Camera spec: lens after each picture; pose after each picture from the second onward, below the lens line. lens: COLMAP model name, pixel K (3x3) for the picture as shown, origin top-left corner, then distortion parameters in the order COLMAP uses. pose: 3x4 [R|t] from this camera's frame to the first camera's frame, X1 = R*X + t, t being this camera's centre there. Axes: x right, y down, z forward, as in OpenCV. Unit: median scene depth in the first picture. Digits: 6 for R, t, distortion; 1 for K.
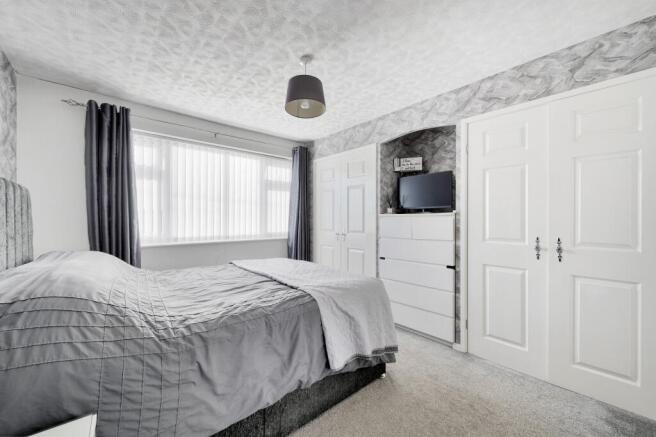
lens RADIAL K [[254.1, 0, 328.0], [0, 254.1, 218.5], [0, 0, 1]] dist [-0.000246, -0.000014]
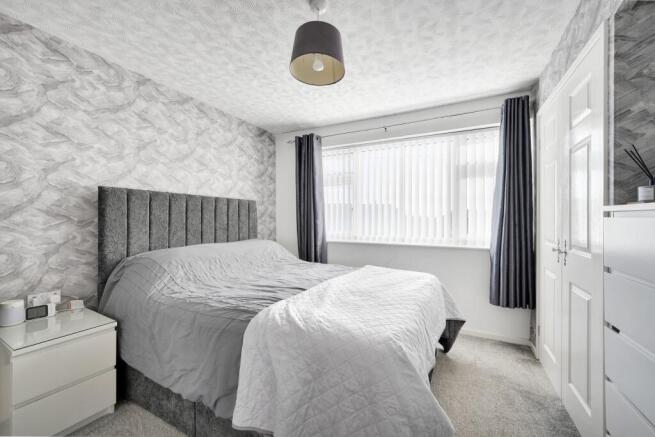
lens RADIAL K [[263.1, 0, 327.5], [0, 263.1, 218.5], [0, 0, 1]] dist [0.002196, 0.000281]
pose [[0.372743, -0.002582, -0.927931, 0.408830], [-0.000657, 0.999995, -0.003046, 0.003119], [0.927935, 0.001745, 0.372739, 0.478667]]
